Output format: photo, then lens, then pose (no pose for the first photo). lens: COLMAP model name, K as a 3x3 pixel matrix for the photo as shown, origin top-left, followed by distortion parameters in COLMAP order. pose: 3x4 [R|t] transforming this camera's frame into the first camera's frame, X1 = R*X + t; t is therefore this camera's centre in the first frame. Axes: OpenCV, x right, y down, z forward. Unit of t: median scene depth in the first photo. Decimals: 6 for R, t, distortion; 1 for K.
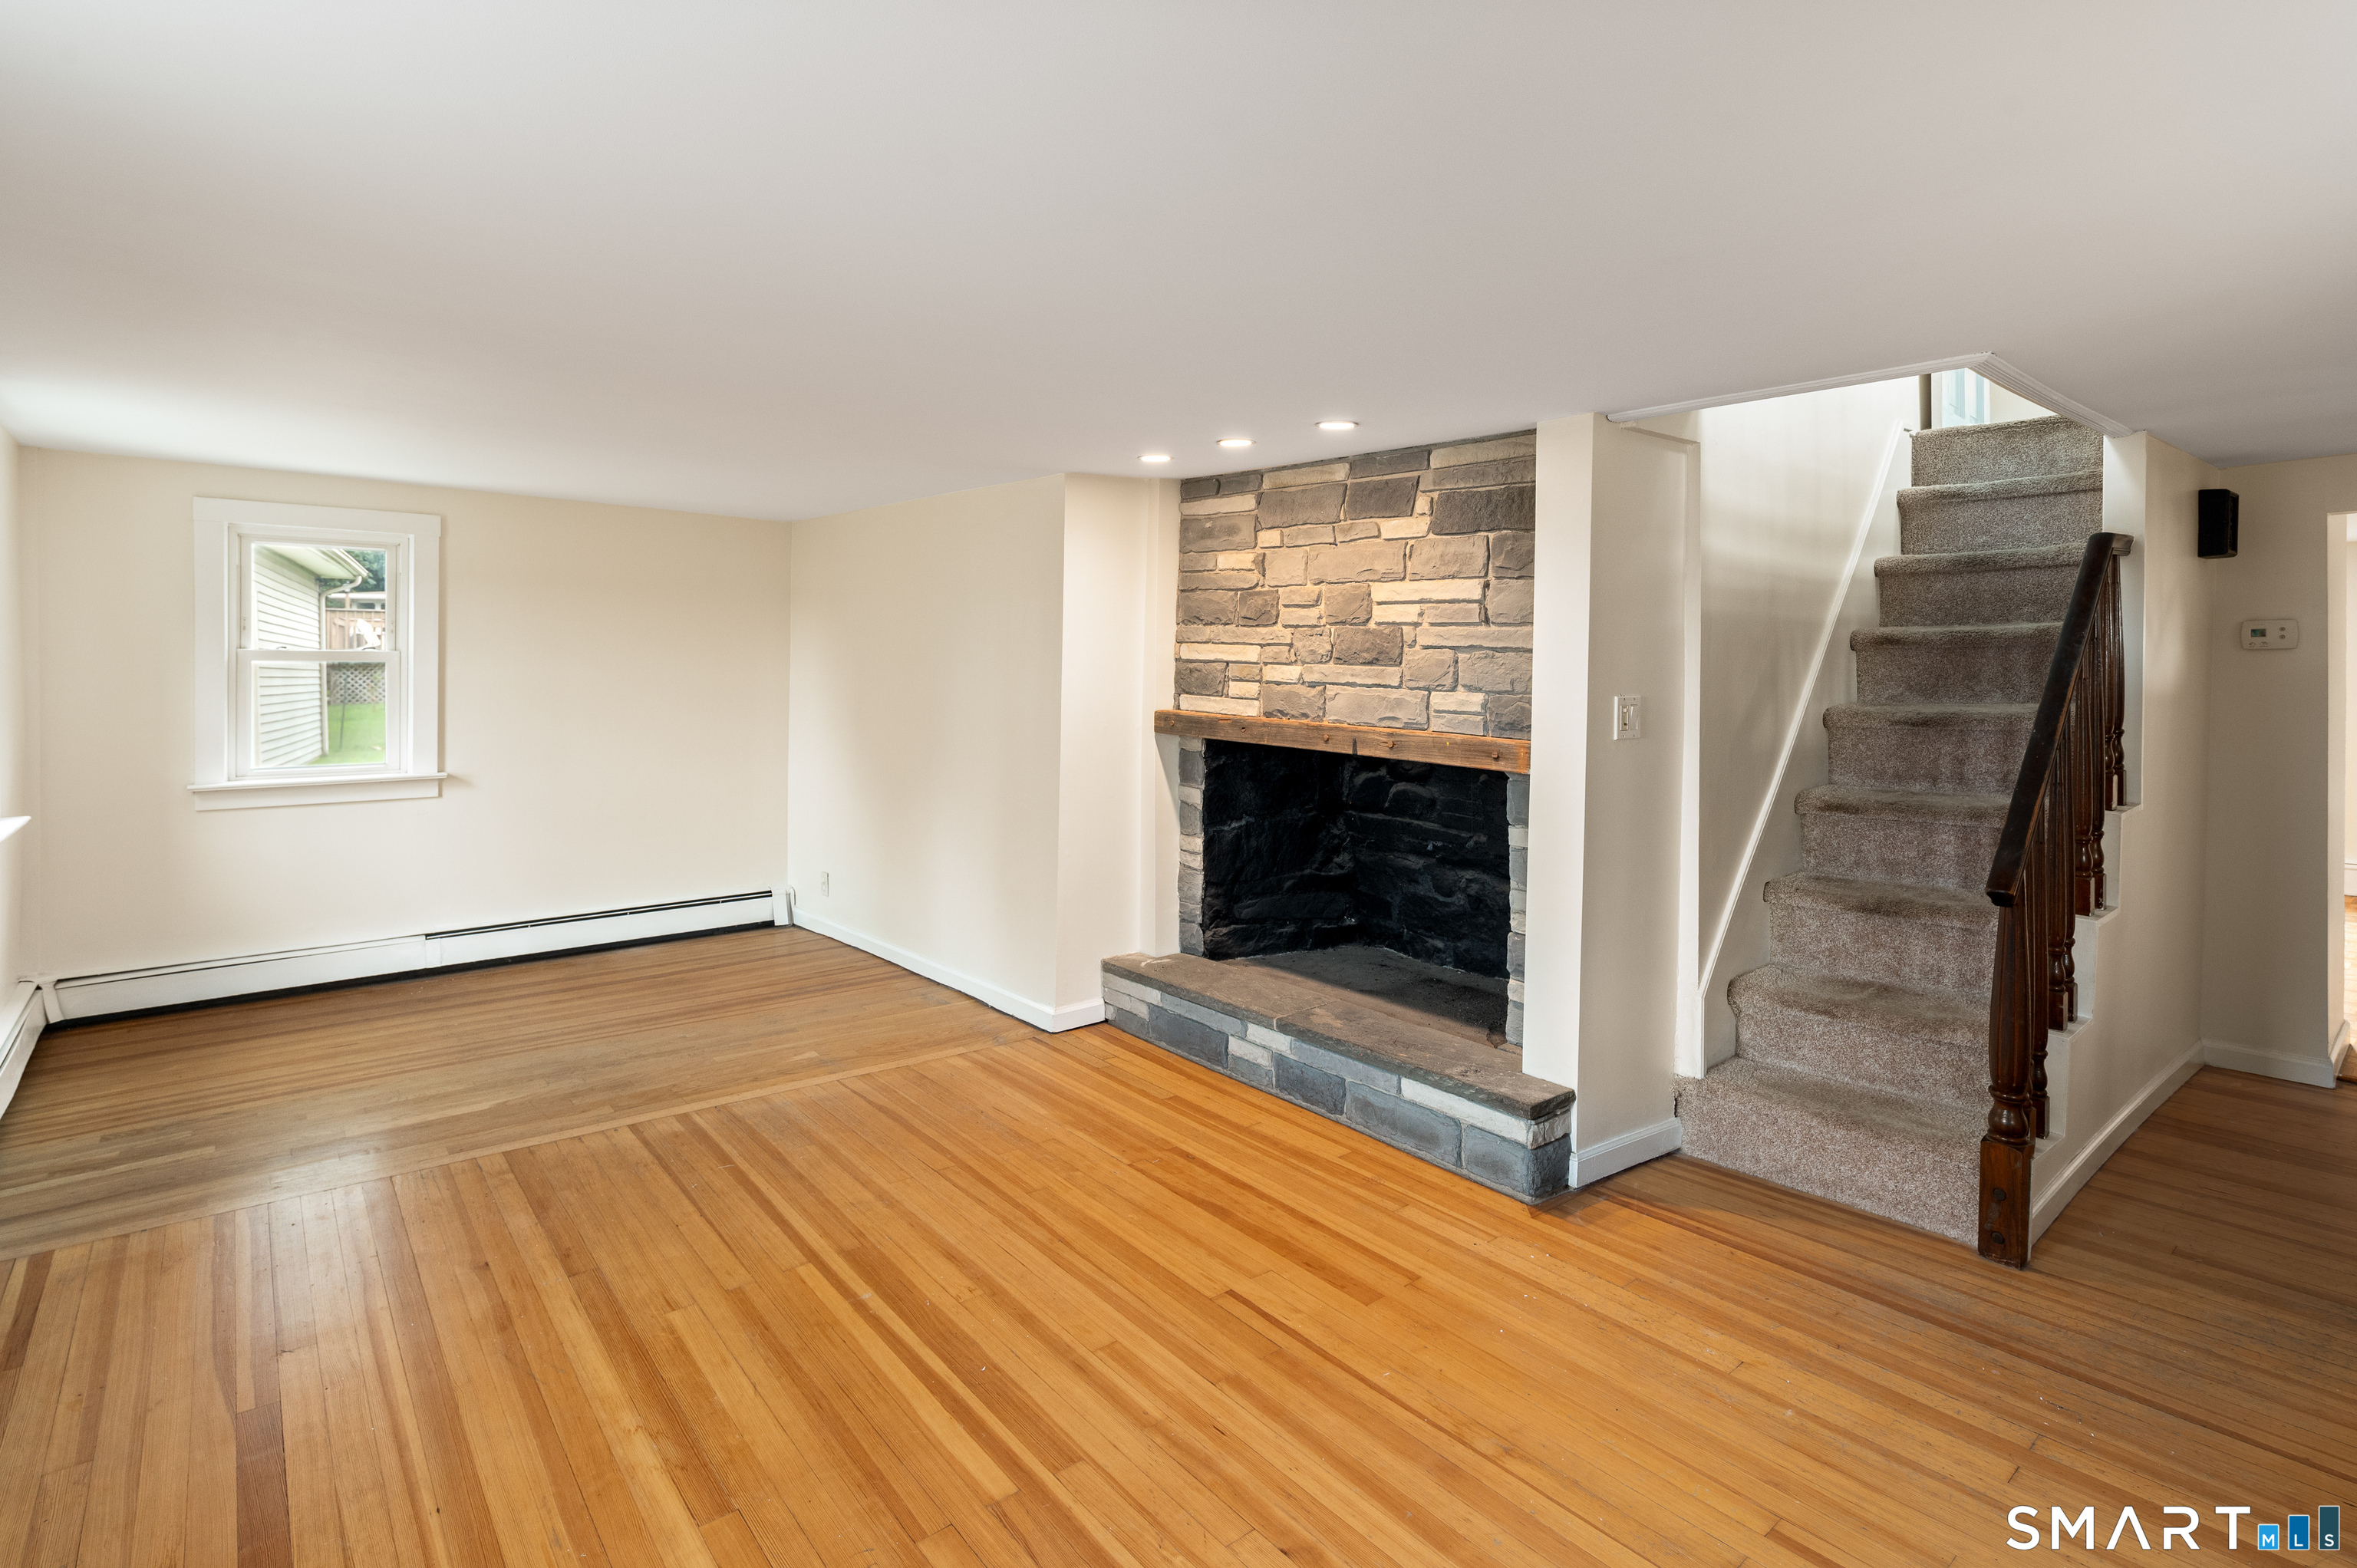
lens RADIAL K [[1147.3, 0, 1183.5], [0, 1147.3, 657.5], [0, 0, 1]] dist [0.001342, -0.000814]
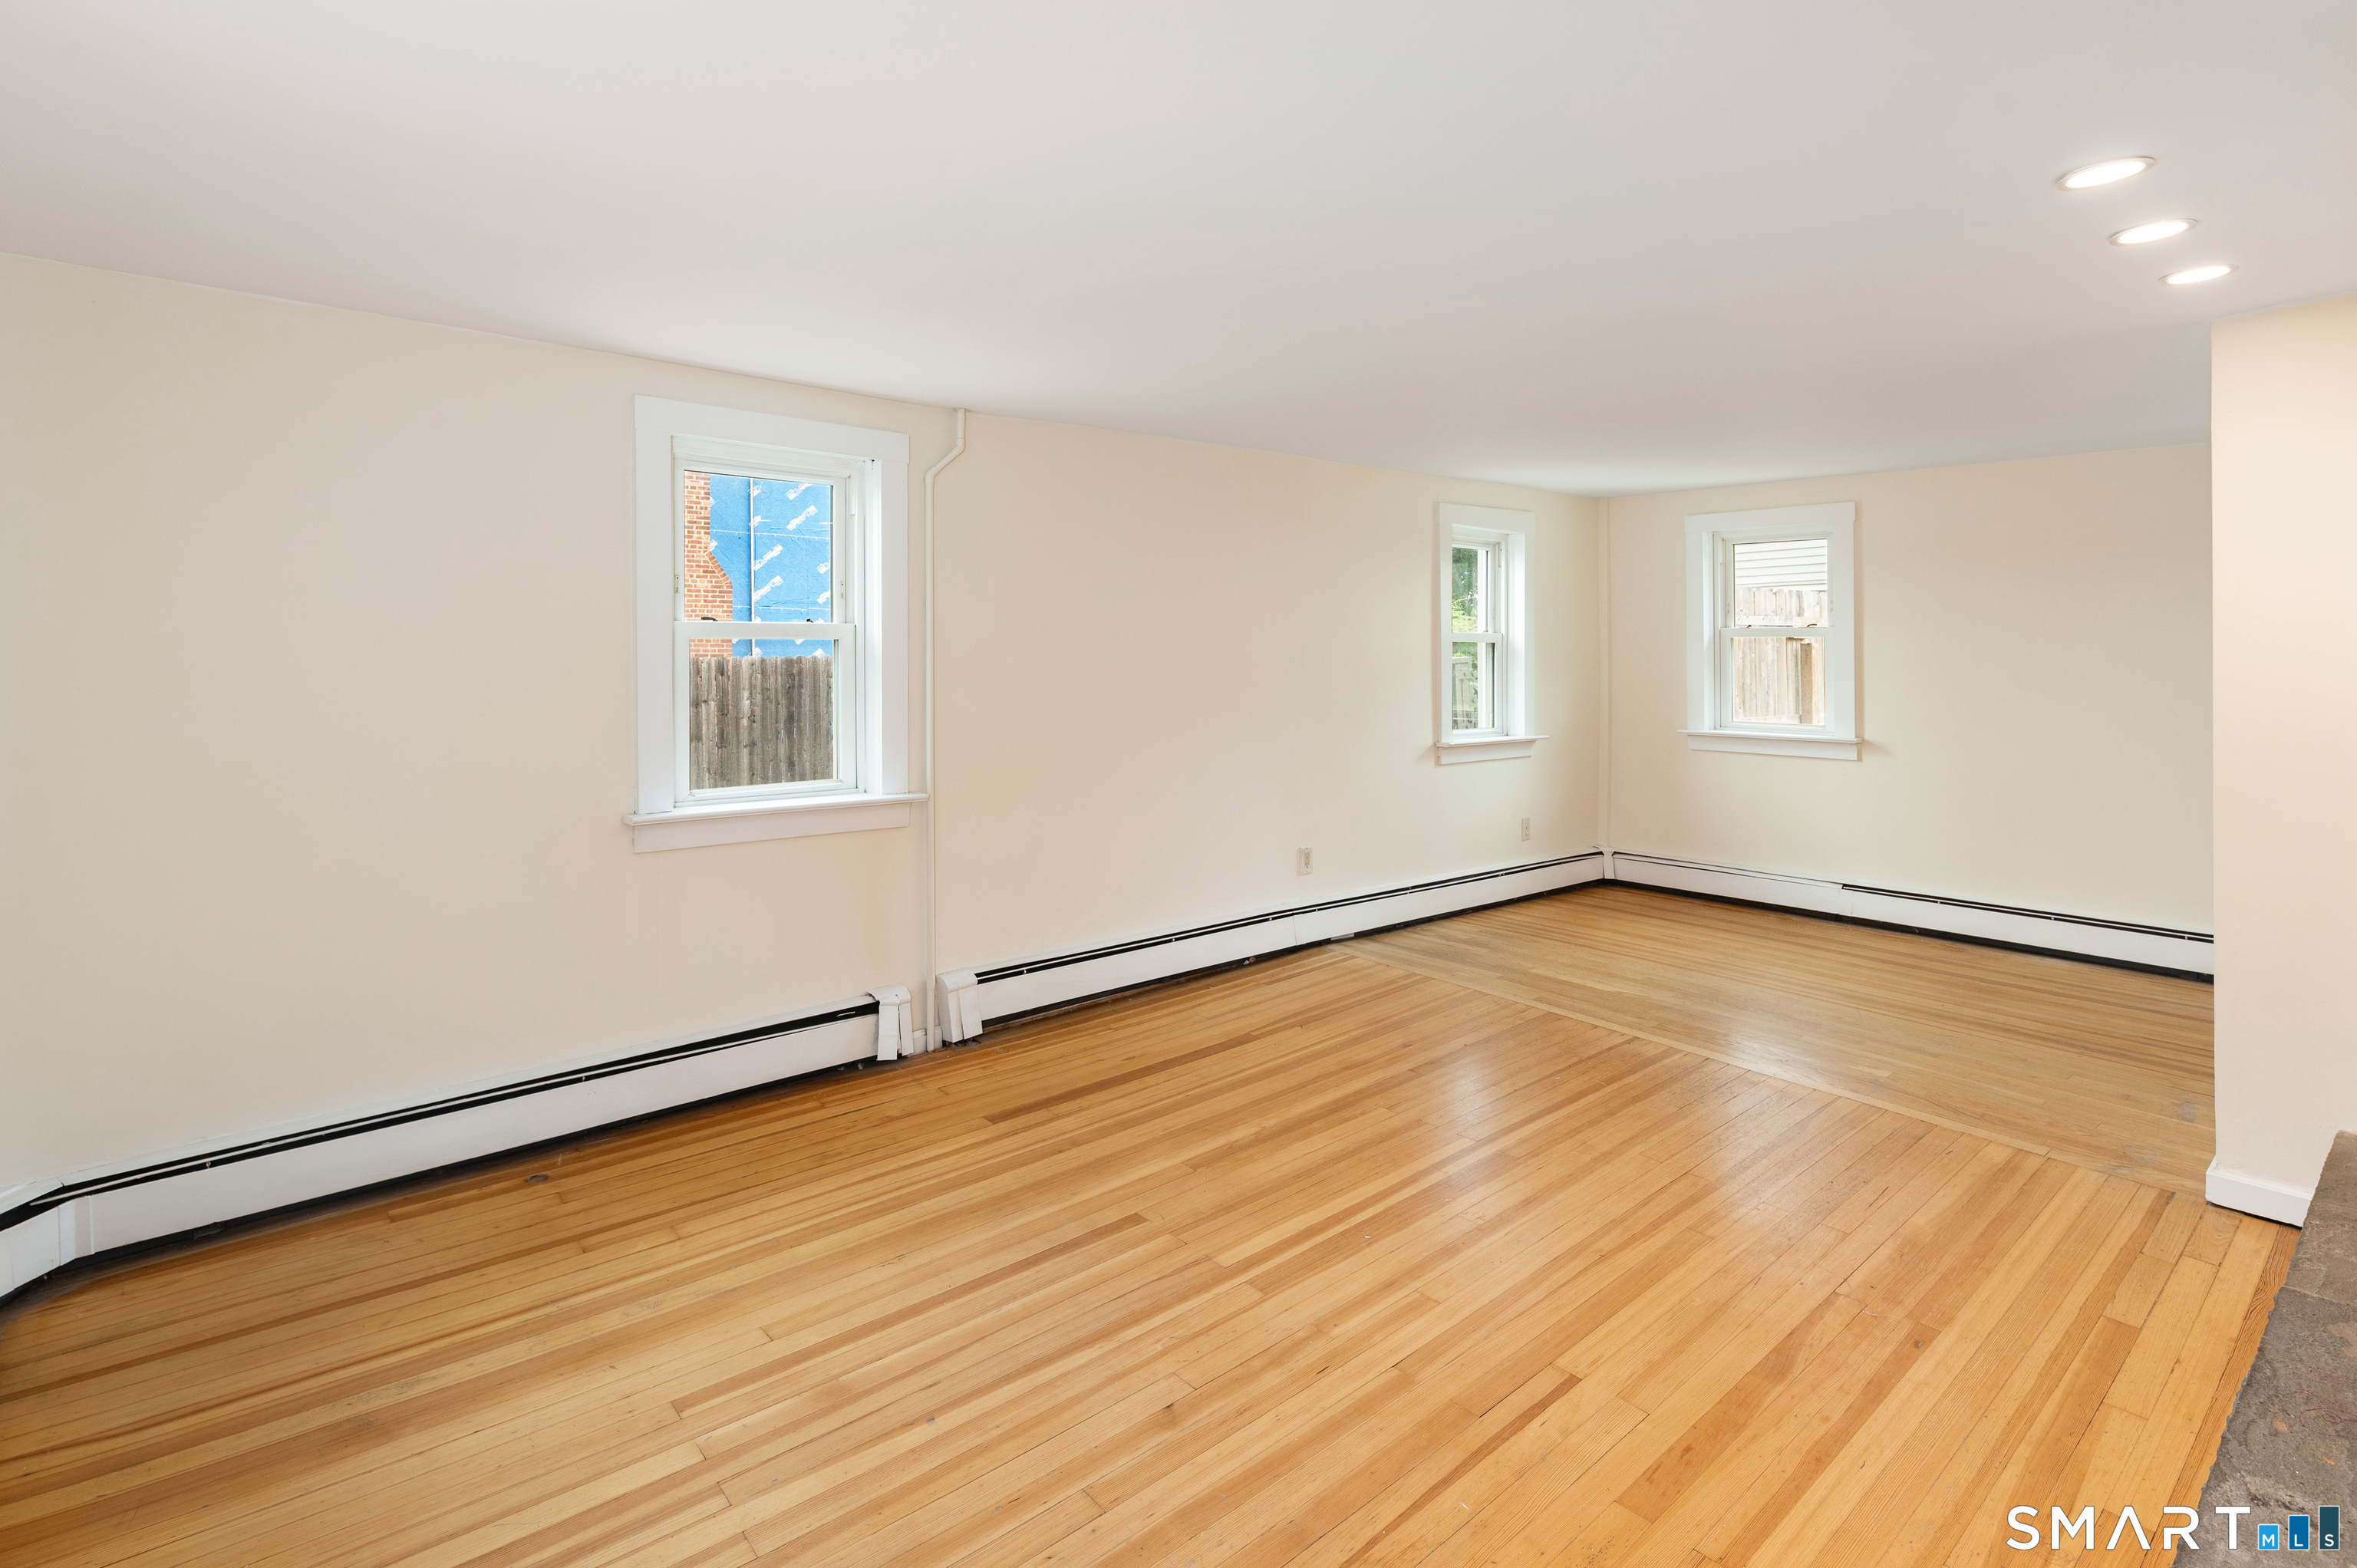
lens RADIAL K [[1147.3, 0, 1183.5], [0, 1147.3, 657.5], [0, 0, 1]] dist [0.001342, -0.000814]
pose [[0.018112, 0.003712, -0.999829, 0.598706], [0.007571, 0.999964, 0.003850, 0.021981], [0.999807, -0.007639, 0.018084, 0.496049]]
